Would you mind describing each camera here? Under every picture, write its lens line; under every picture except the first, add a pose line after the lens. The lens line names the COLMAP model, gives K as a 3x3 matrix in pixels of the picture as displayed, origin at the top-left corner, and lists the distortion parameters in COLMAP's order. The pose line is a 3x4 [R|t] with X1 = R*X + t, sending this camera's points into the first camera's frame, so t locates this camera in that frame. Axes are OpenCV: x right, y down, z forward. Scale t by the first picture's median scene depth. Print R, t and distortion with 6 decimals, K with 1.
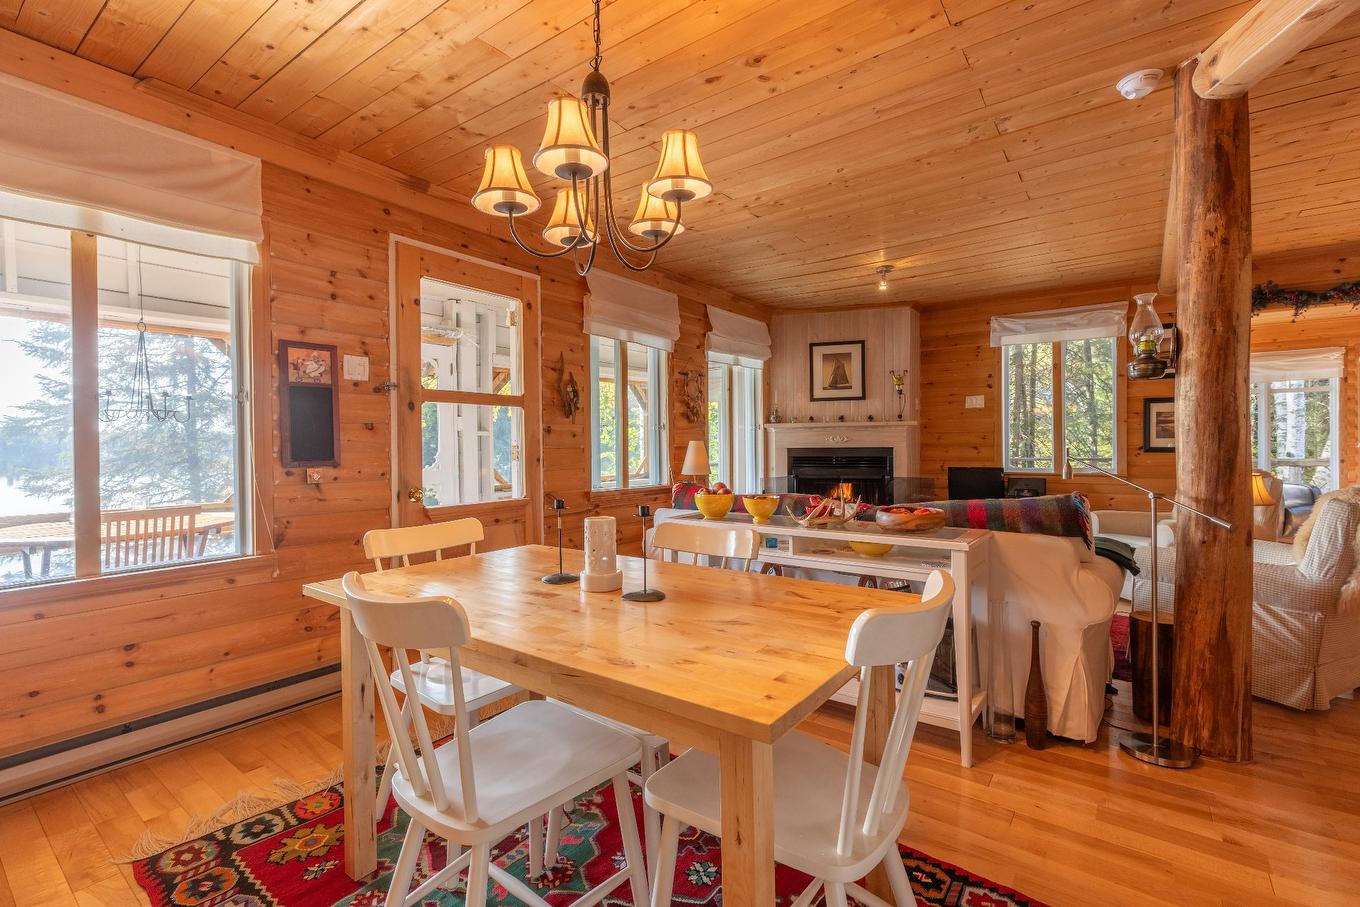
lens RADIAL K [[604.1, 0, 682.7], [0, 604.1, 447.7], [0, 0, 1]] dist [0.004739, 0.000365]
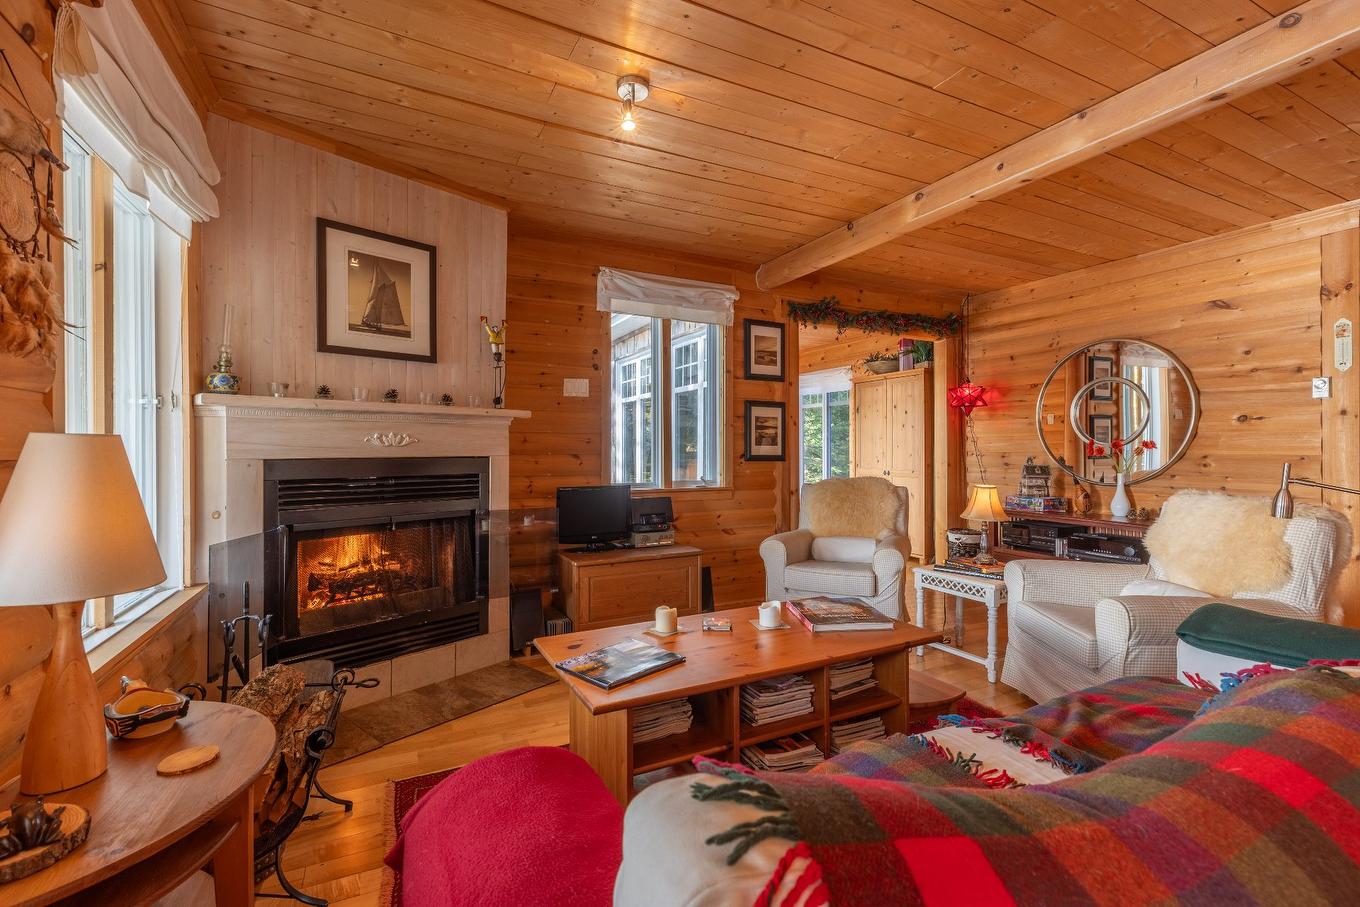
lens RADIAL K [[604.1, 0, 682.7], [0, 604.1, 447.7], [0, 0, 1]] dist [0.004739, 0.000365]
pose [[0.454725, 0.007804, 0.890598, -0.059005], [-0.000568, 0.999964, -0.008472, -0.003741], [-0.890632, 0.003347, 0.454713, 0.593016]]
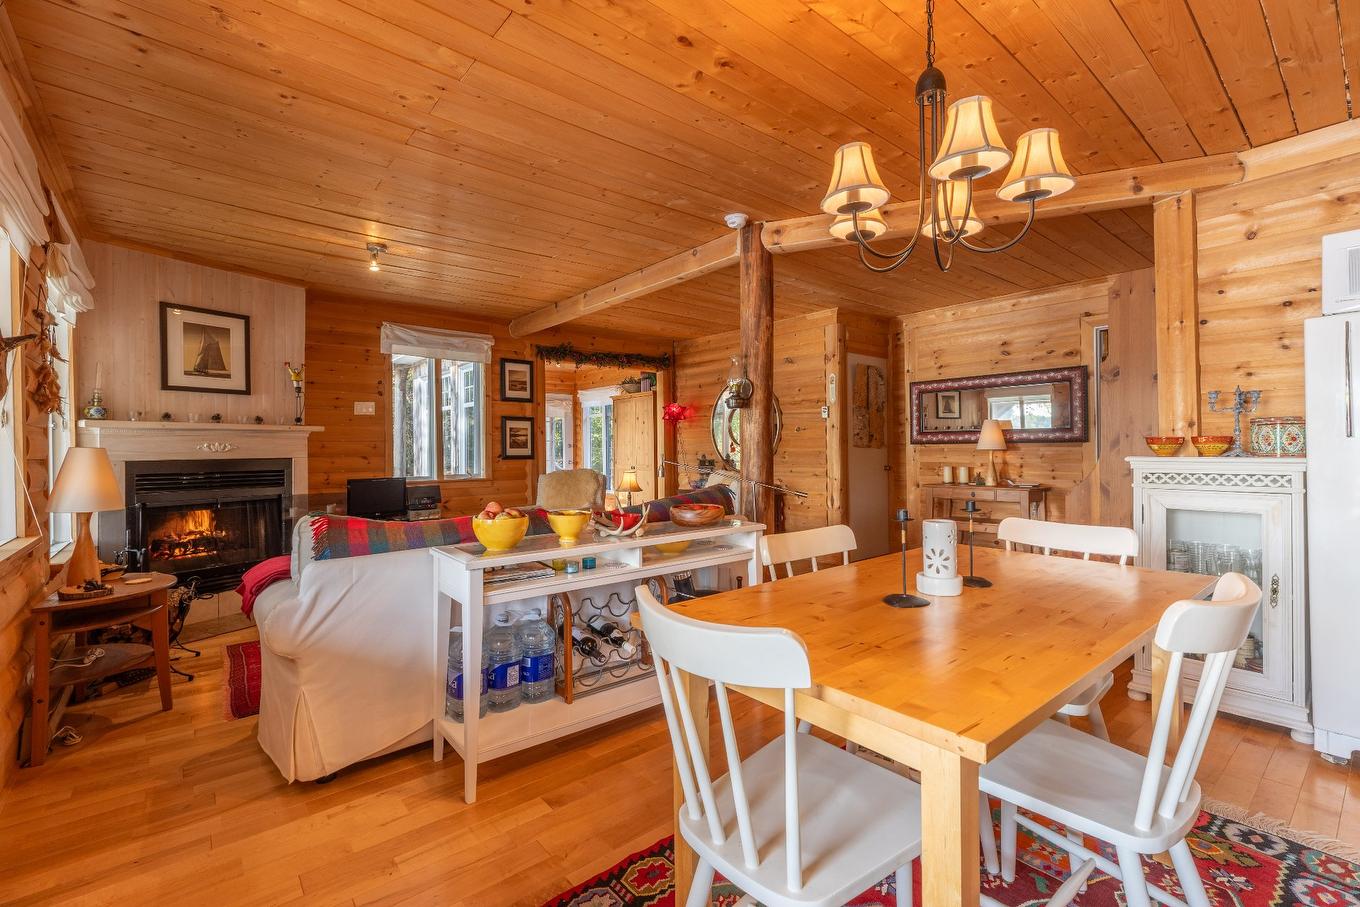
lens RADIAL K [[604.1, 0, 682.7], [0, 604.1, 447.7], [0, 0, 1]] dist [0.004739, 0.000365]
pose [[0.230837, 0.007235, 0.972966, -0.313071], [0.012622, 0.999866, -0.010429, 0.000845], [-0.972911, 0.014688, 0.230714, 0.308464]]
